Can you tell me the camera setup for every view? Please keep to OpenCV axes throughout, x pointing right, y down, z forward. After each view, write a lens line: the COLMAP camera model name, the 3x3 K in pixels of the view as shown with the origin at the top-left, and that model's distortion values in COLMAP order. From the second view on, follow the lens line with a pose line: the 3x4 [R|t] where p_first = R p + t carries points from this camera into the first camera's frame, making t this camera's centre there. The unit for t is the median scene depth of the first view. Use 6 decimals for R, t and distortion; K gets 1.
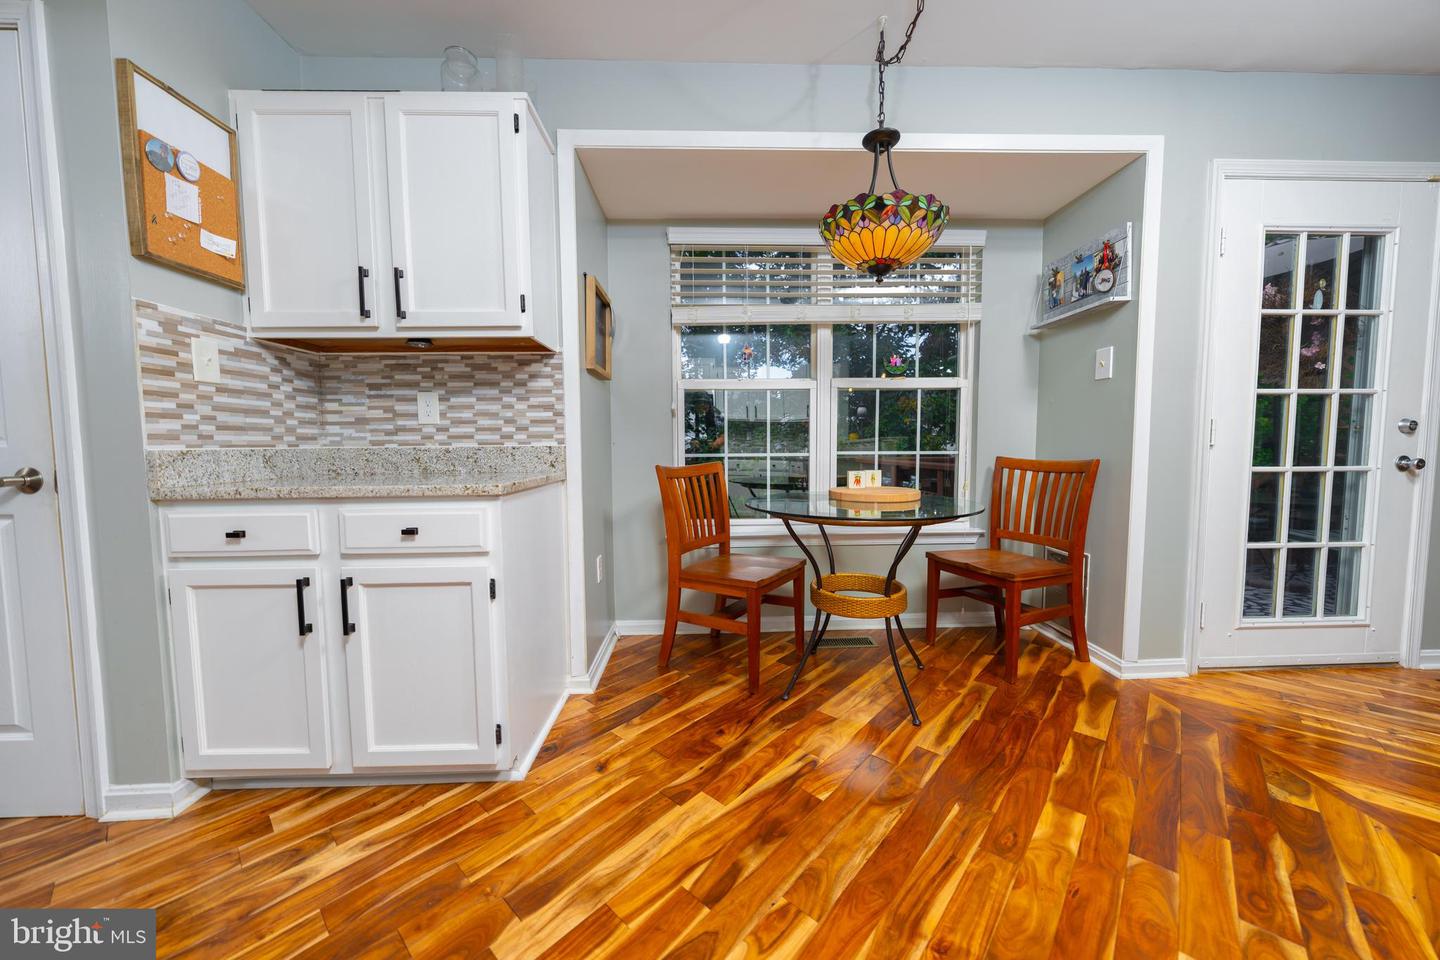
lens RADIAL K [[514.5, 0, 720.0], [0, 514.5, 480.0], [0, 0, 1]] dist [-0.002412, -0.000059]
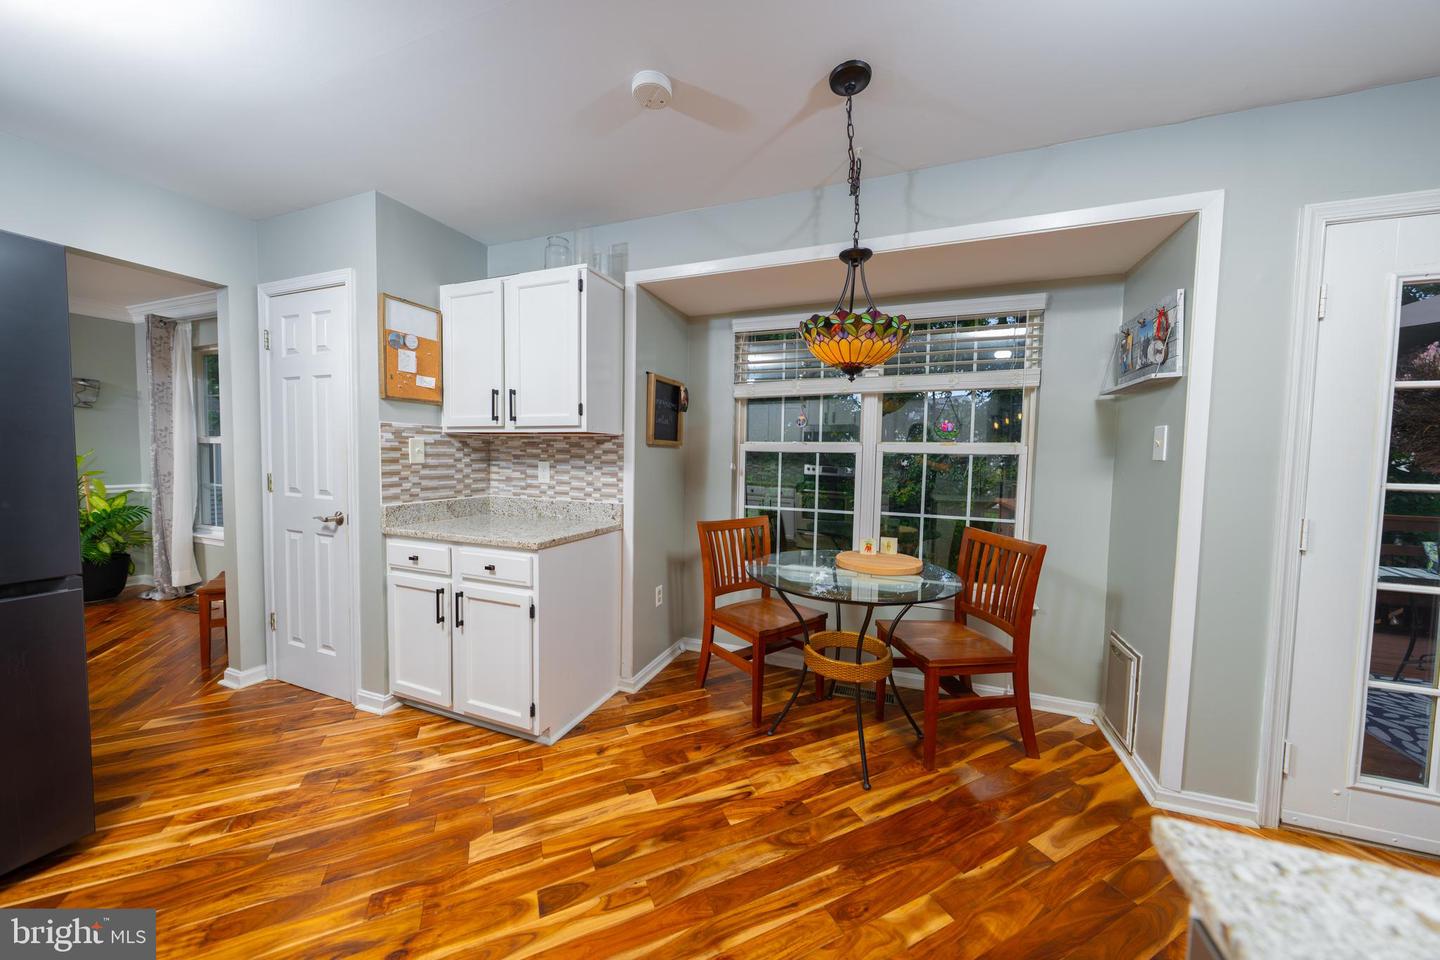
lens RADIAL K [[486.4, 0, 720.0], [0, 486.4, 480.0], [0, 0, 1]] dist [-0.003462, -0.000062]
pose [[0.919703, 0.044239, -0.390115, 0.523167], [-0.050296, 0.998720, -0.005317, -0.167496], [0.389381, 0.024511, 0.920751, -0.083821]]
